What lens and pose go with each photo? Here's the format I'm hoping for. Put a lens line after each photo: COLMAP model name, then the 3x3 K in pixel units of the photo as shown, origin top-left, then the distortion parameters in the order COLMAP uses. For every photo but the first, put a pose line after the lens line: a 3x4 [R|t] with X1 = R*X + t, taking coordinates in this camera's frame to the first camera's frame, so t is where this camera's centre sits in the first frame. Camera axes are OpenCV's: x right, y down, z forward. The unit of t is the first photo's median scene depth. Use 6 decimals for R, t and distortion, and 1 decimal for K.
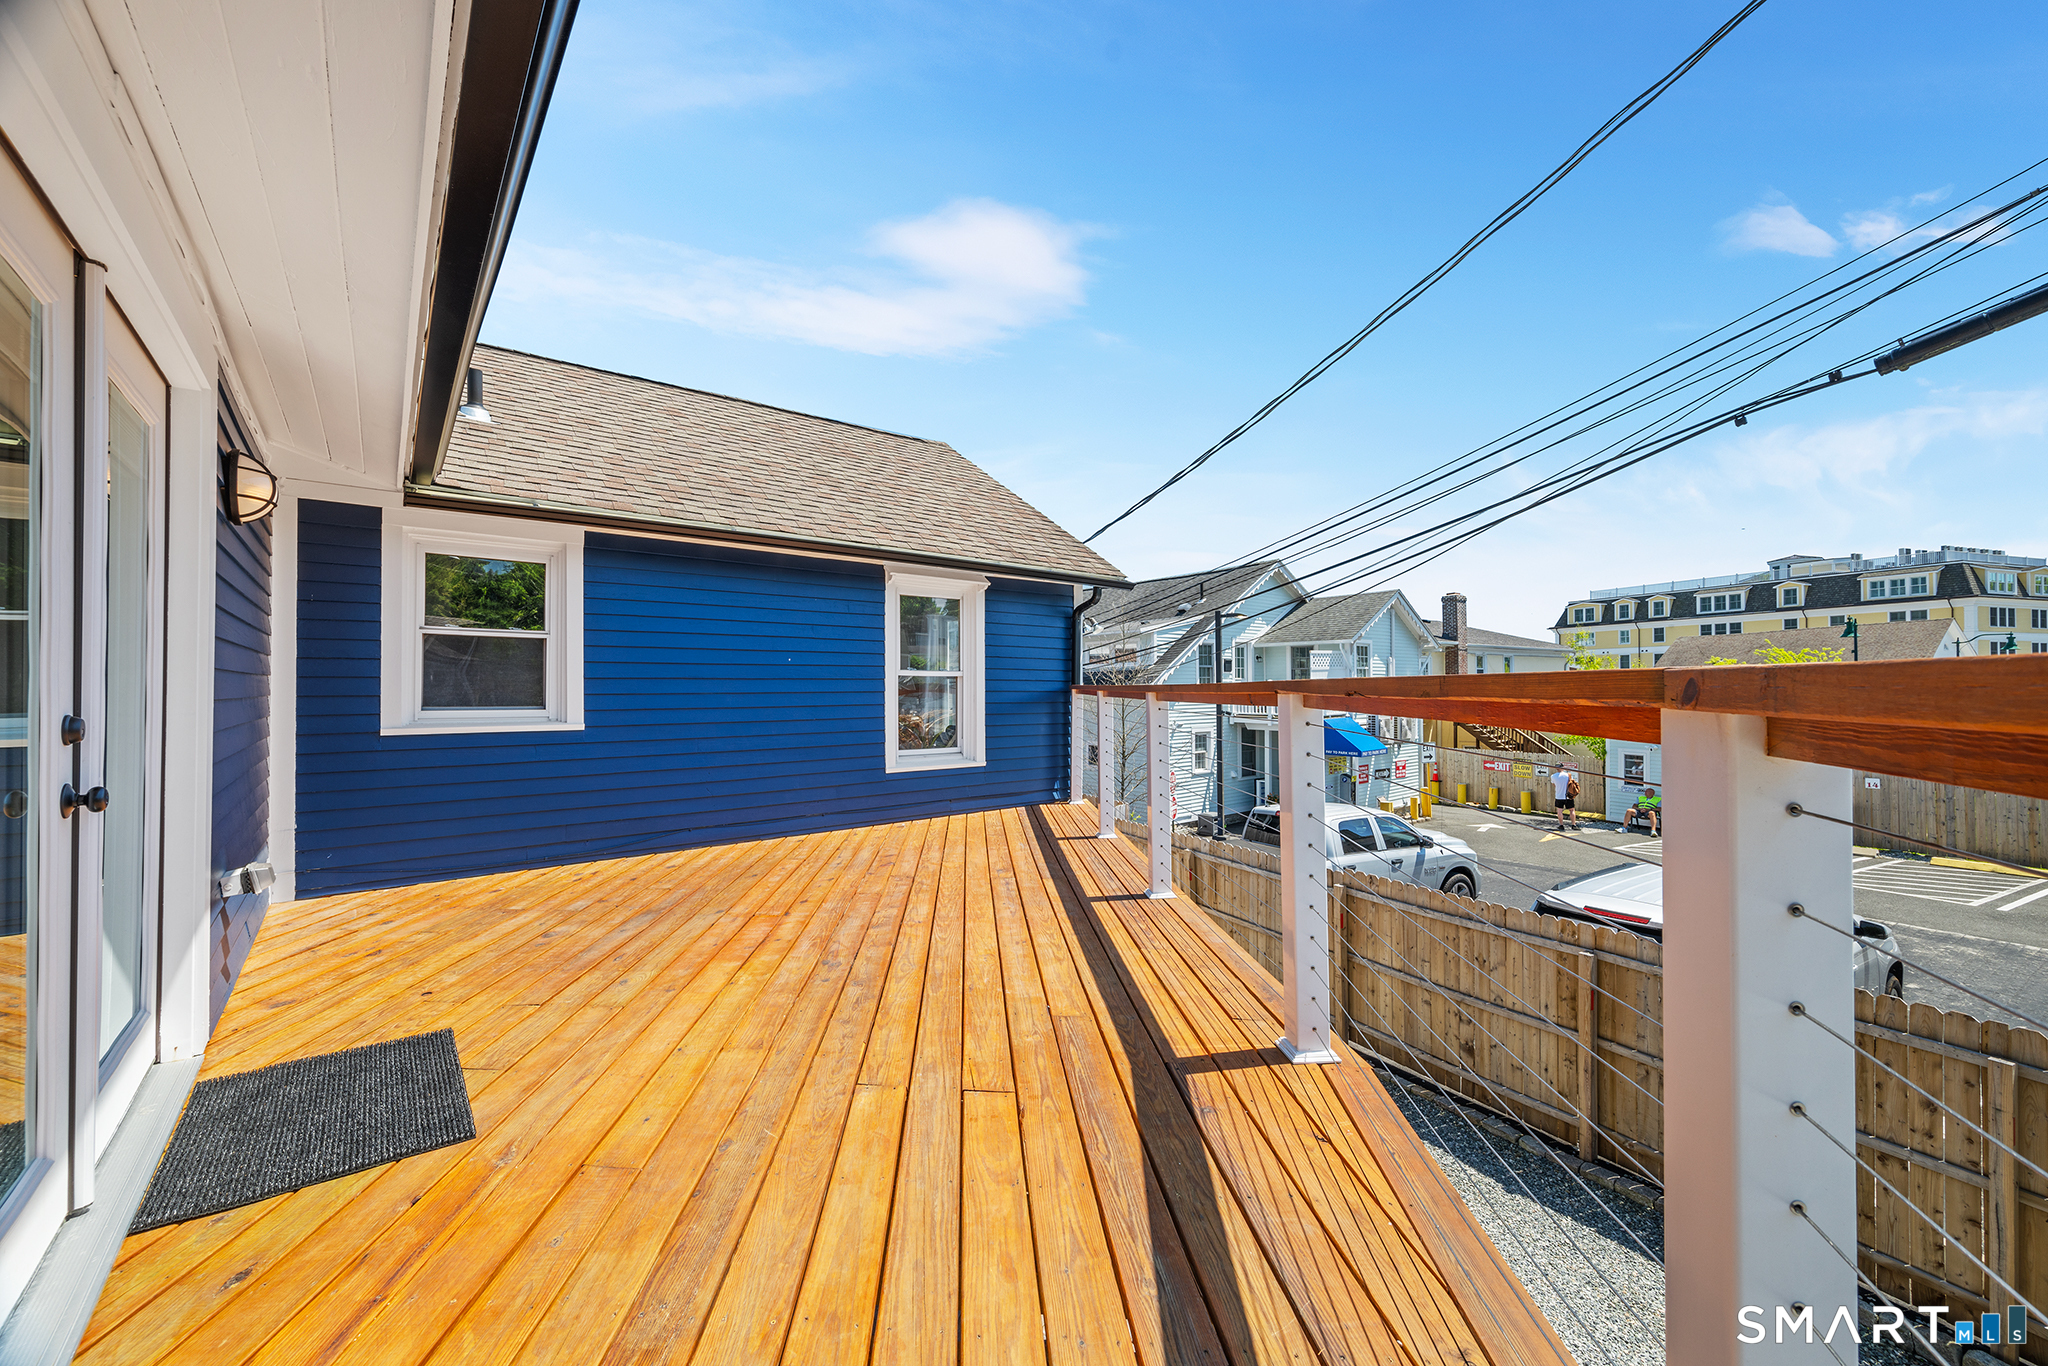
lens RADIAL K [[814.4, 0, 1024.0], [0, 814.4, 683.0], [0, 0, 1]] dist [-0.000242, 0.000005]
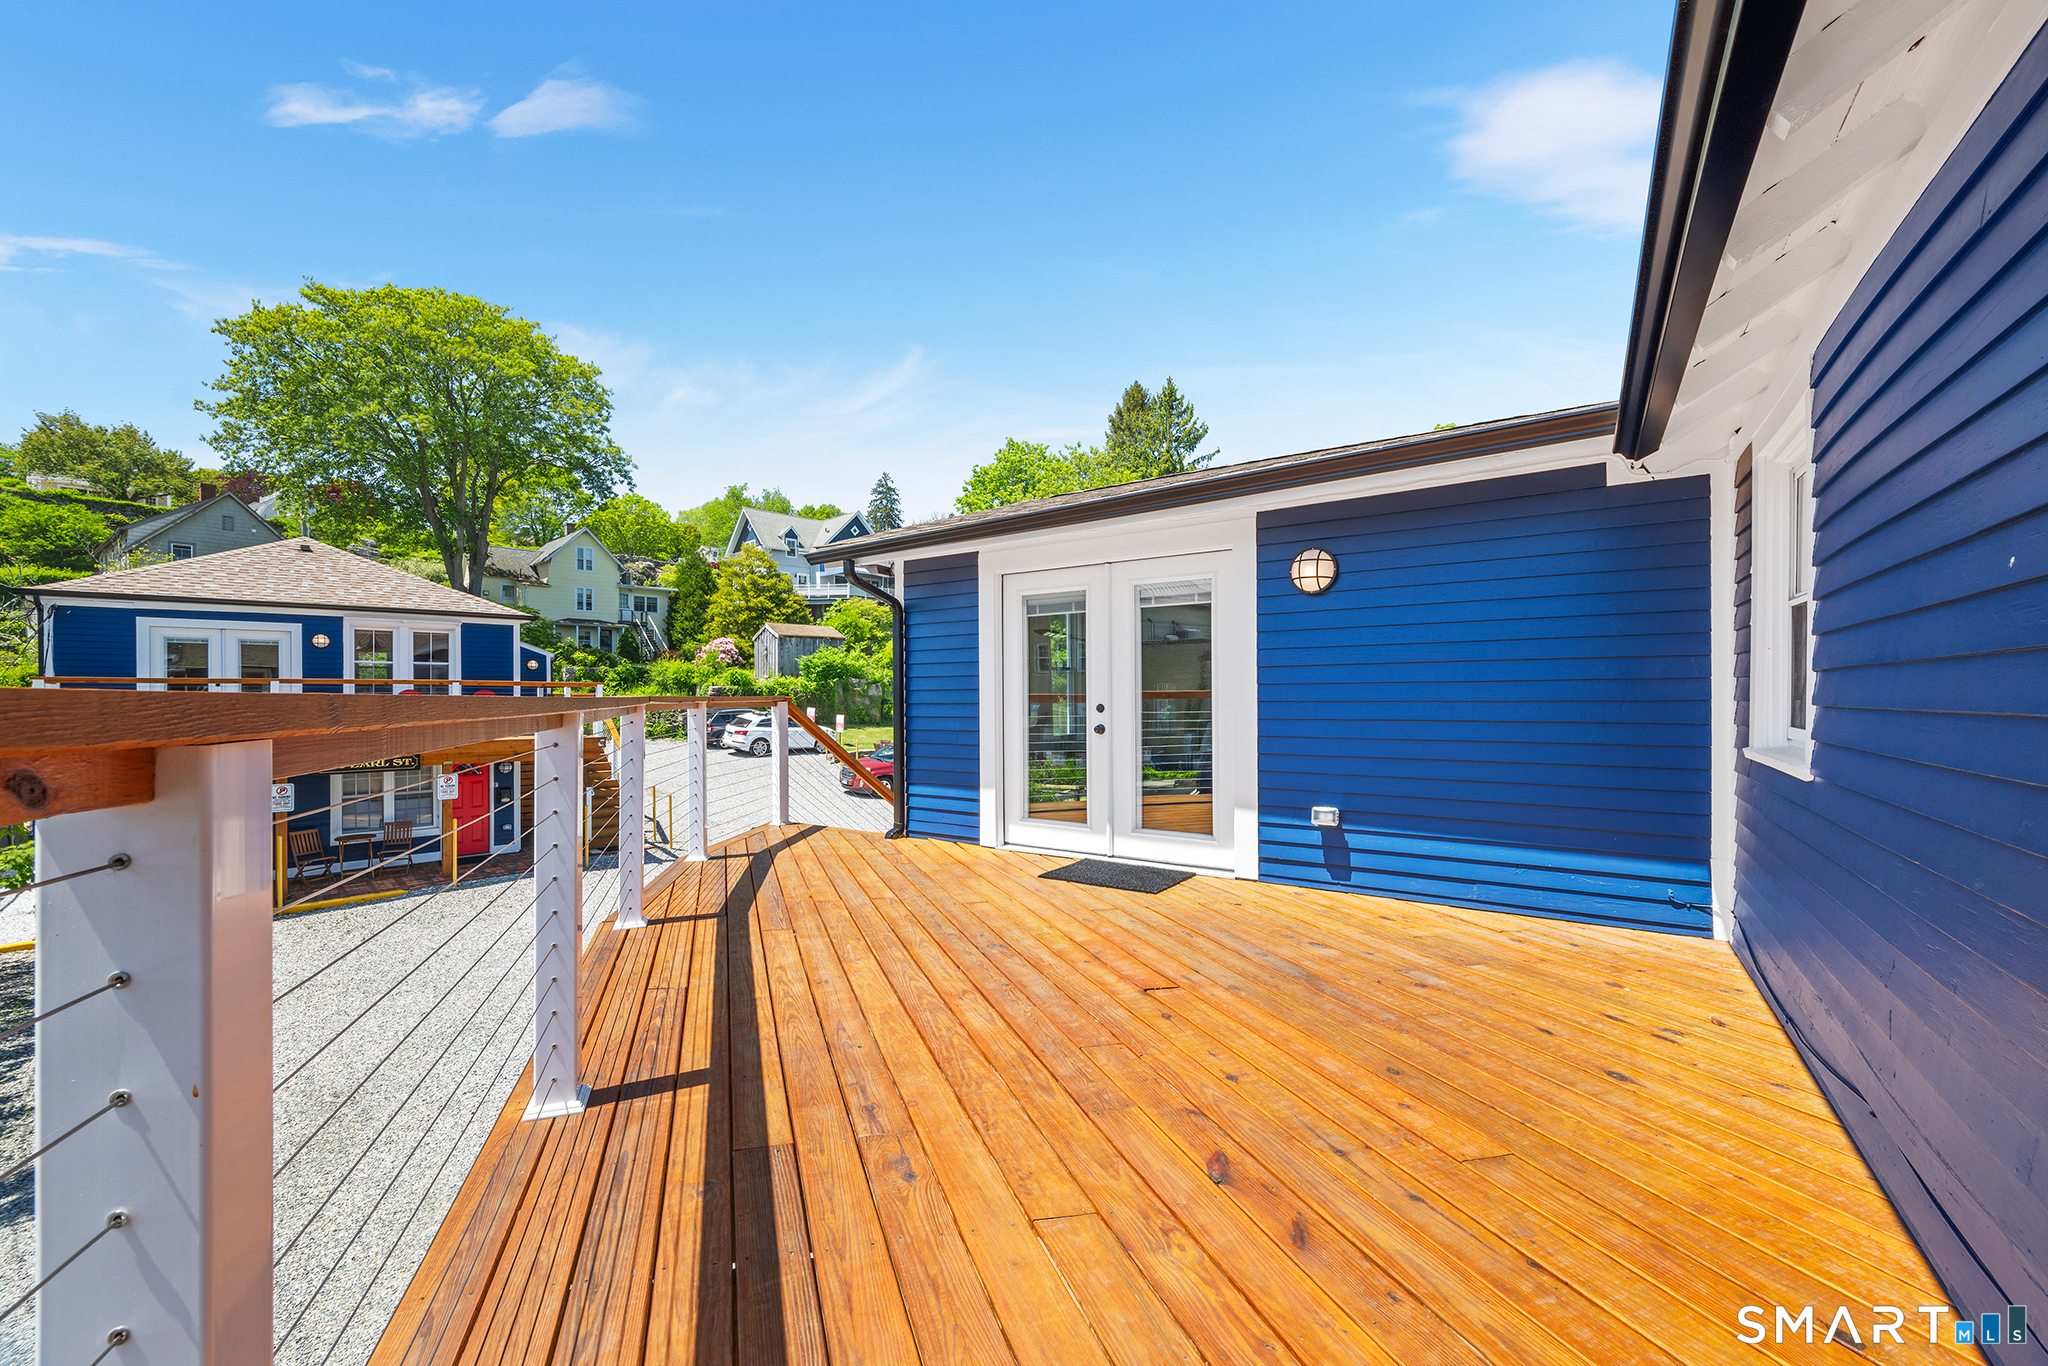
lens RADIAL K [[814.4, 0, 1024.0], [0, 814.4, 683.0], [0, 0, 1]] dist [-0.000242, 0.000005]
pose [[-0.960166, 0.004678, -0.279391, 0.034390], [0.010900, 0.999726, -0.020722, 0.010273], [0.279217, -0.022942, -0.959954, 2.033460]]
